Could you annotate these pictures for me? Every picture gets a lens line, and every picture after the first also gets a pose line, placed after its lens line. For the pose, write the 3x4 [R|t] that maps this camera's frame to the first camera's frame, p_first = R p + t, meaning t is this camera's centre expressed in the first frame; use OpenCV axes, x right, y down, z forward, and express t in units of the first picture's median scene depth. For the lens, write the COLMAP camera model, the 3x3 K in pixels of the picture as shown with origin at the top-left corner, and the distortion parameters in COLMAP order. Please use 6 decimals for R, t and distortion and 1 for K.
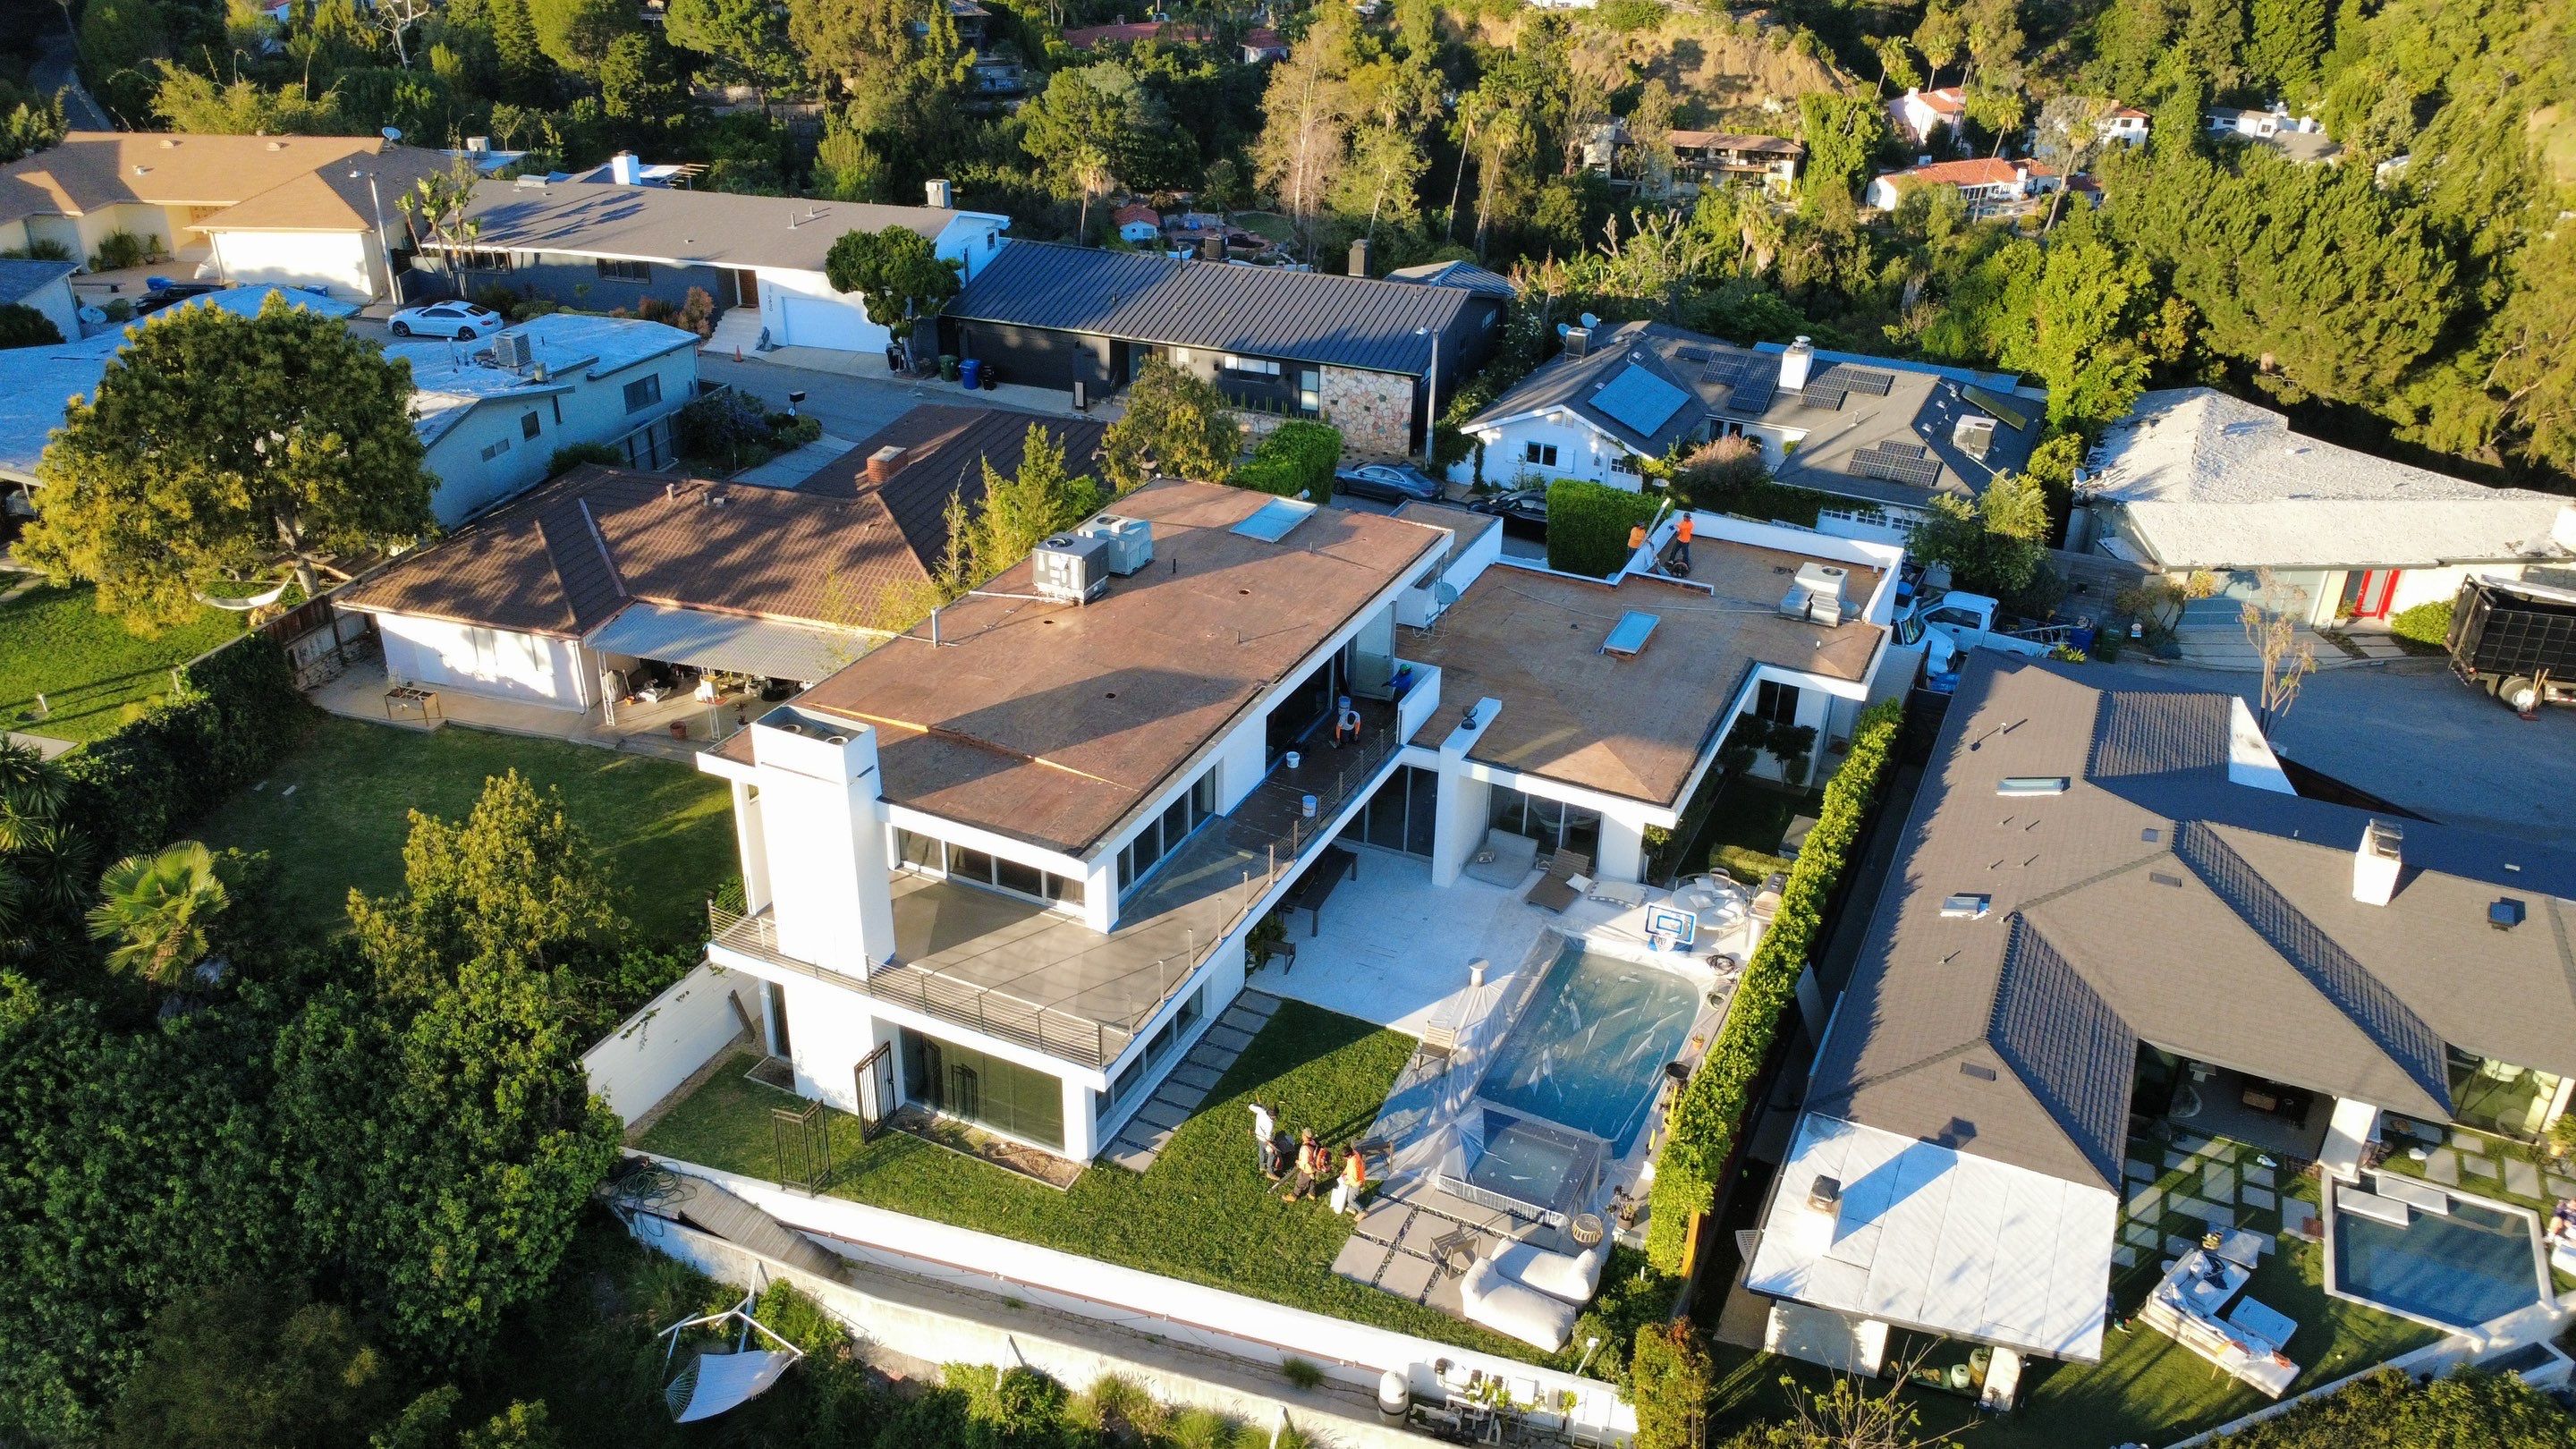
lens RADIAL K [[1872.4, 0, 1288.0], [0, 1872.4, 724.5], [0, 0, 1]] dist [-0.000408, 0.003886]
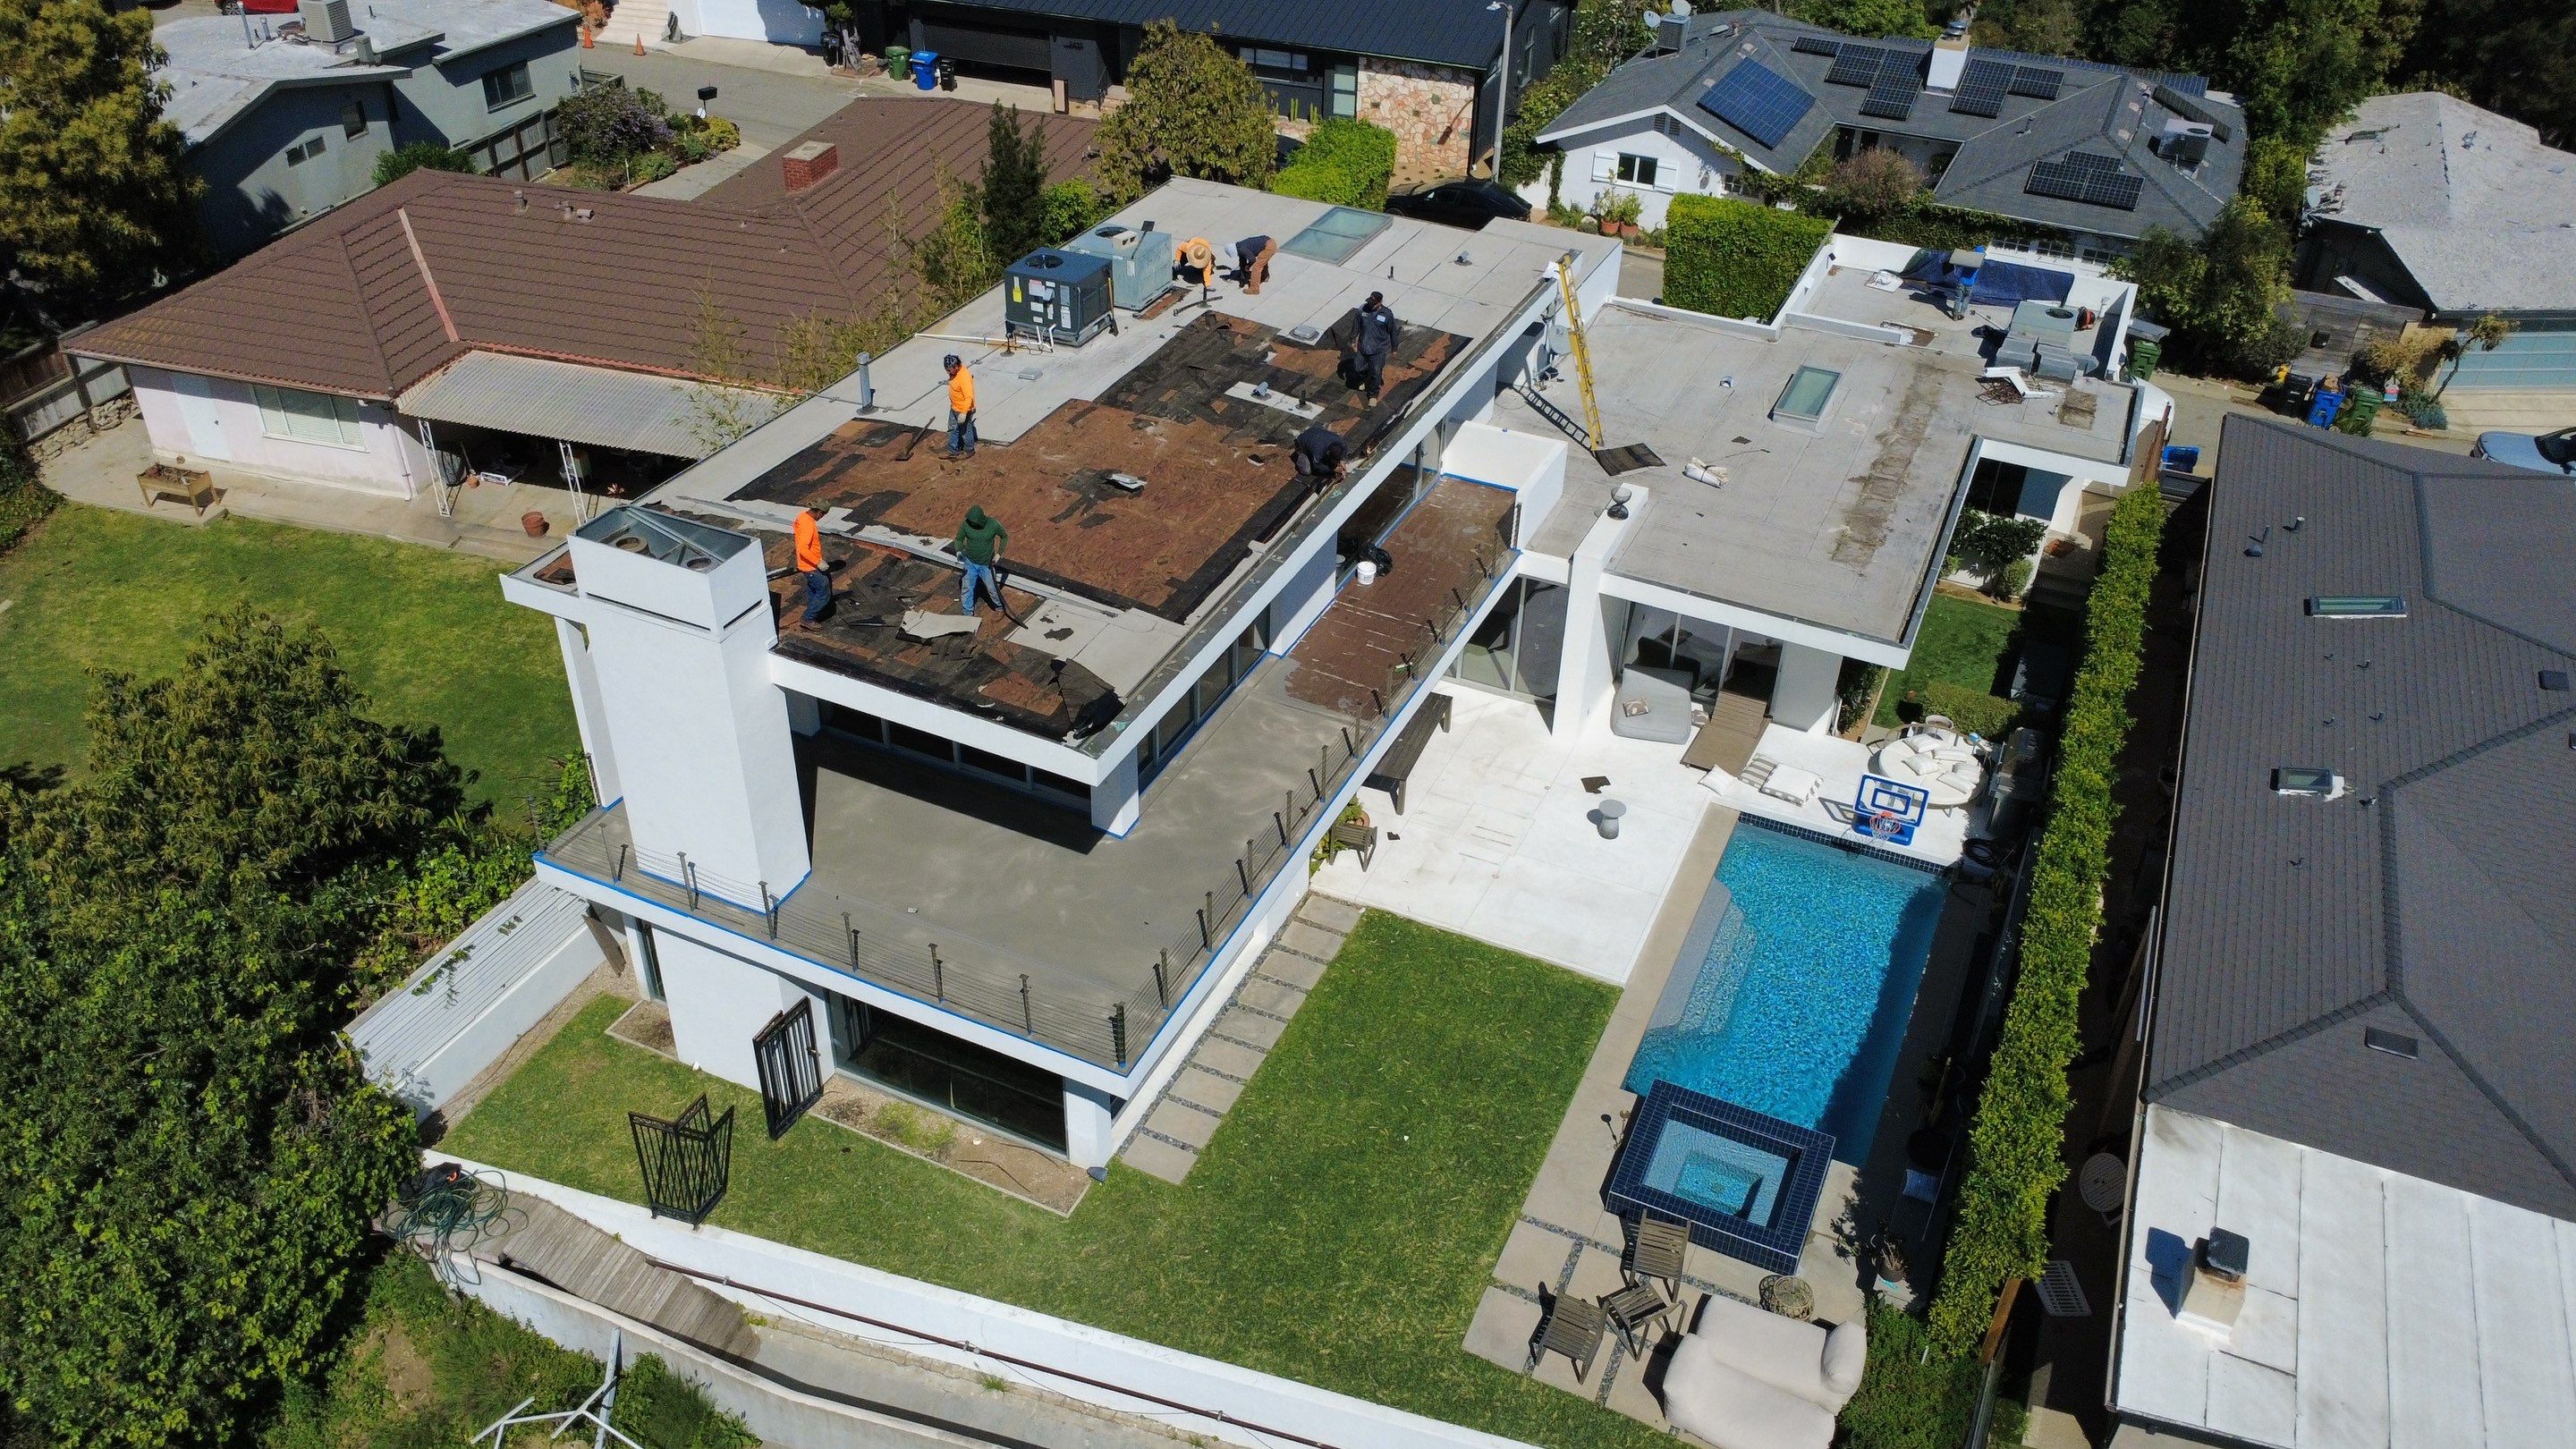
lens RADIAL K [[1872.4, 0, 1288.0], [0, 1872.4, 724.5], [0, 0, 1]] dist [-0.000408, 0.003886]
pose [[0.999941, 0.000616, 0.010854, -0.042072], [-0.001973, 0.992093, 0.125490, -0.015400], [-0.010691, -0.125504, 0.992035, 0.316764]]
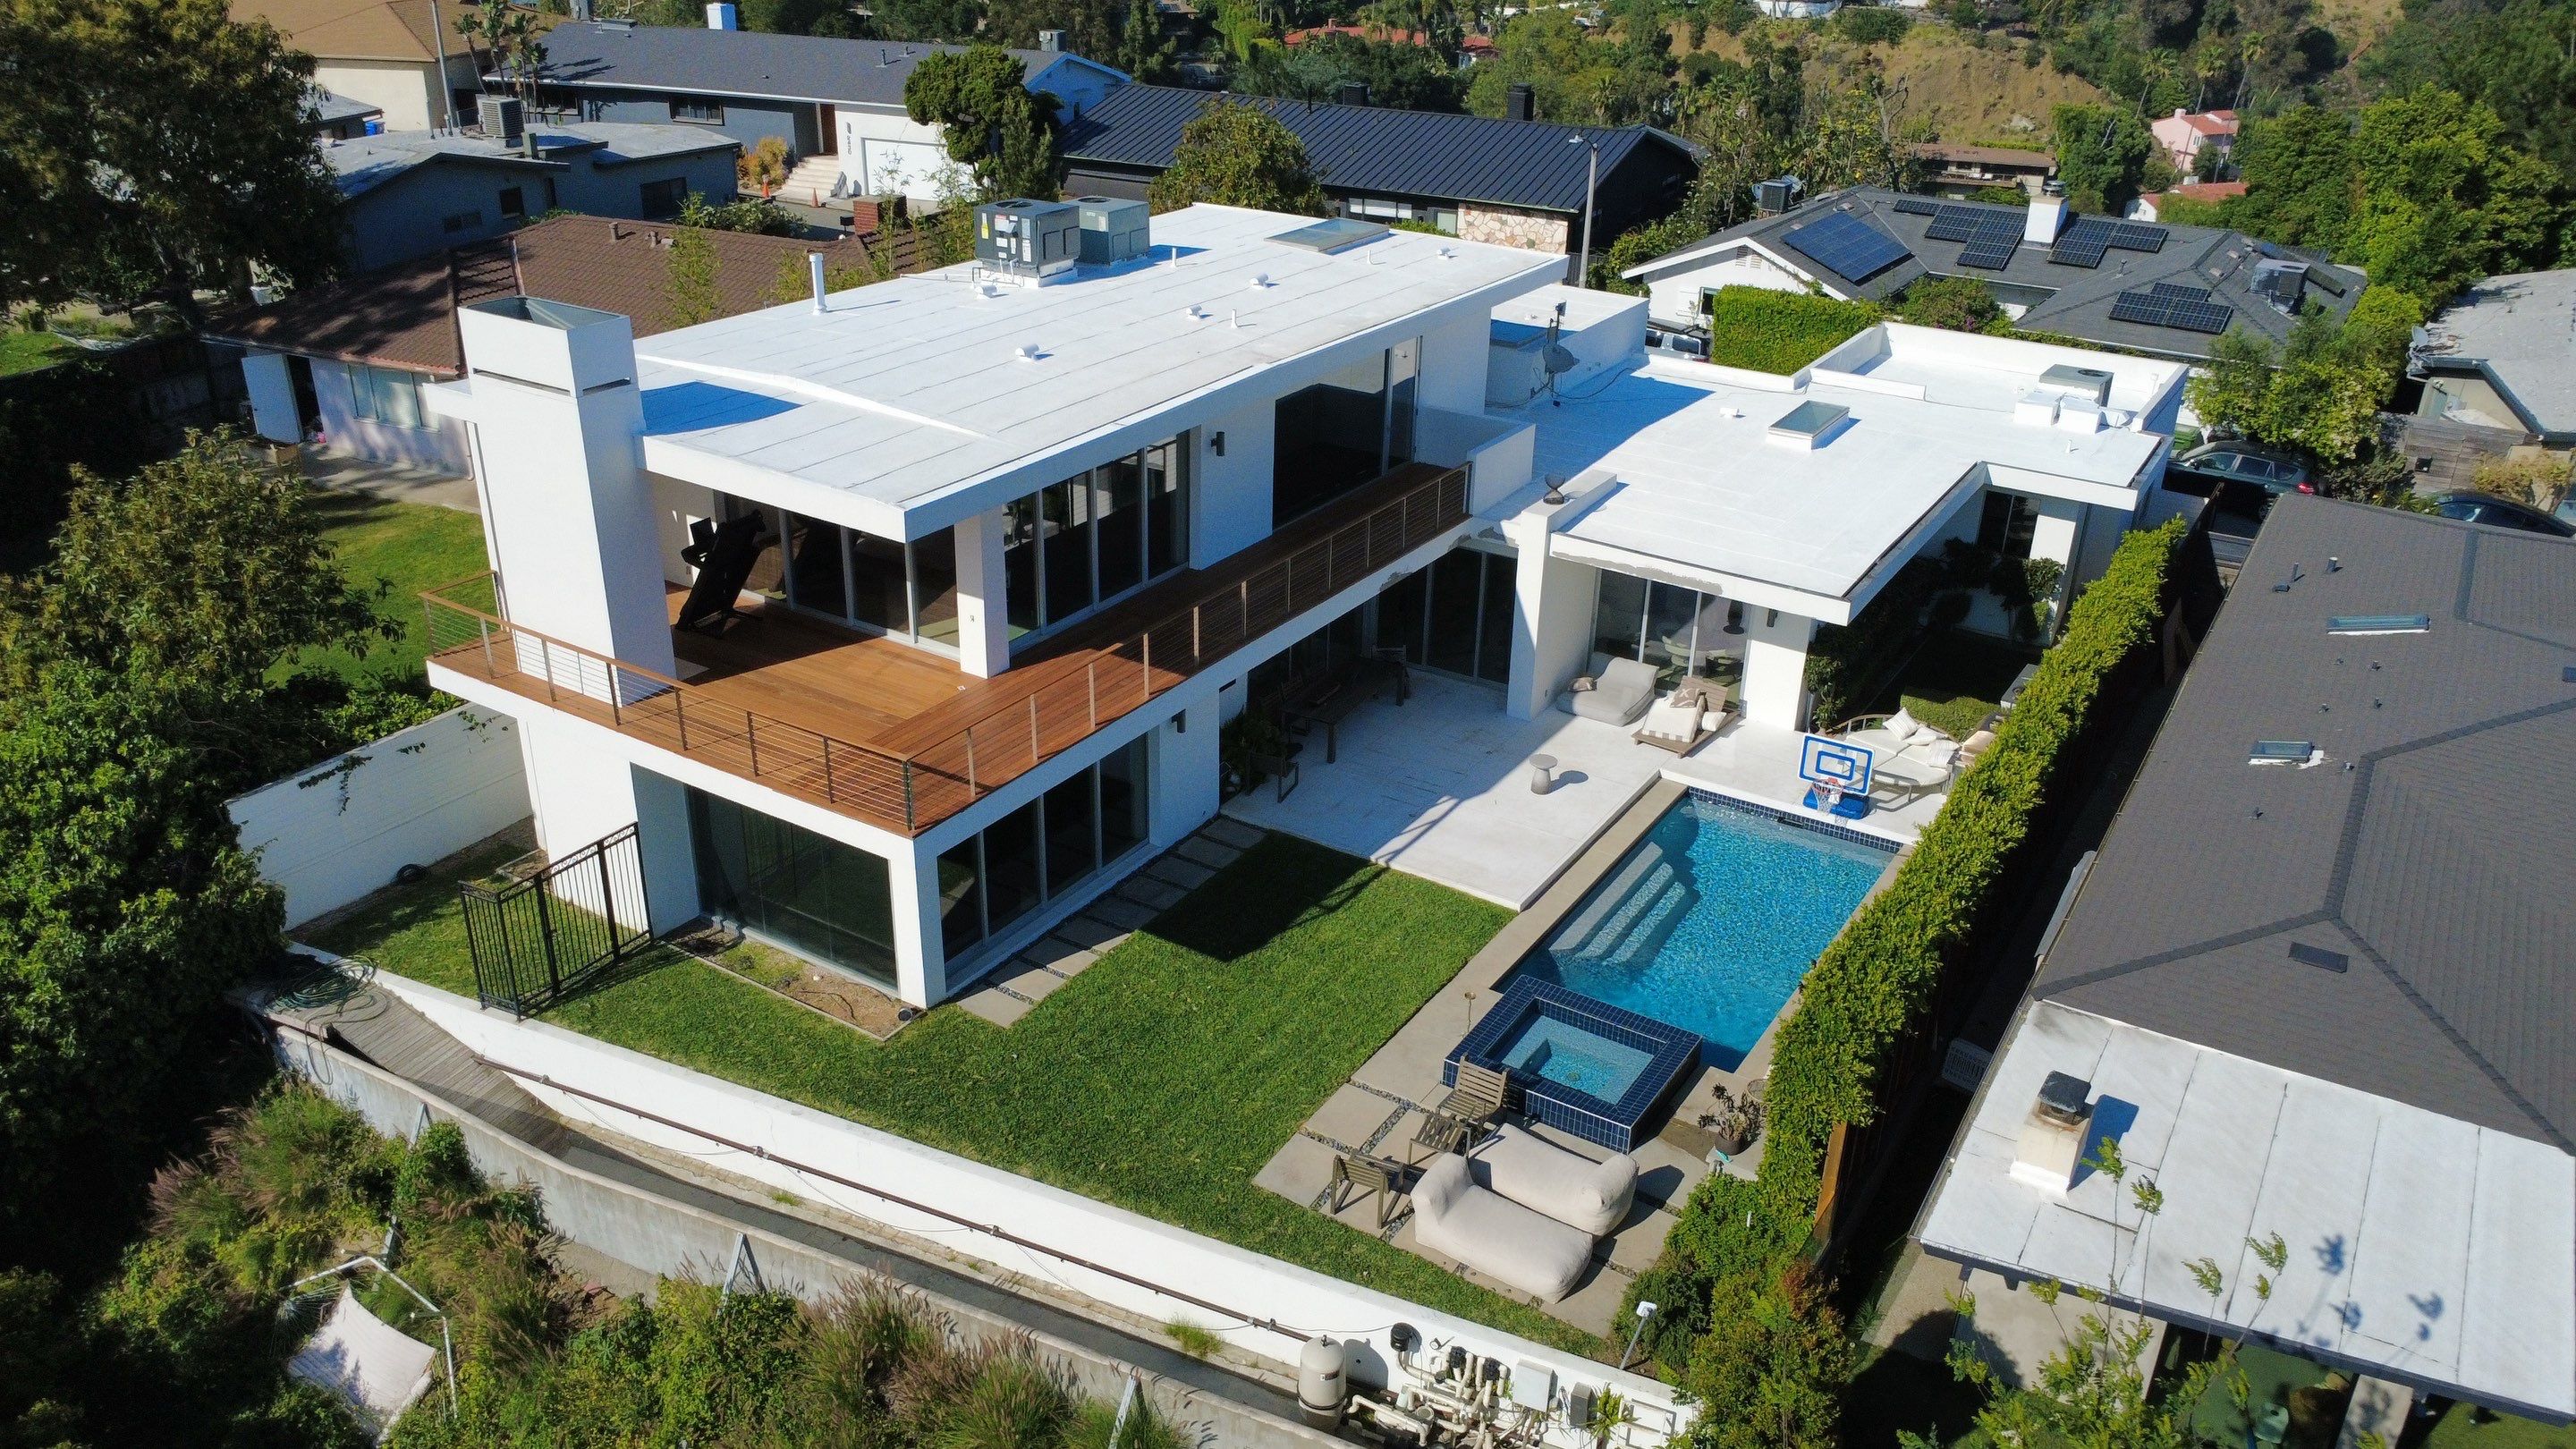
lens RADIAL K [[1872.4, 0, 1288.0], [0, 1872.4, 724.5], [0, 0, 1]] dist [-0.000408, 0.003886]
pose [[0.992848, 0.053693, -0.106630, 0.084612], [-0.057332, 0.997863, -0.031356, 0.138949], [0.104719, 0.037246, 0.993804, 0.320978]]
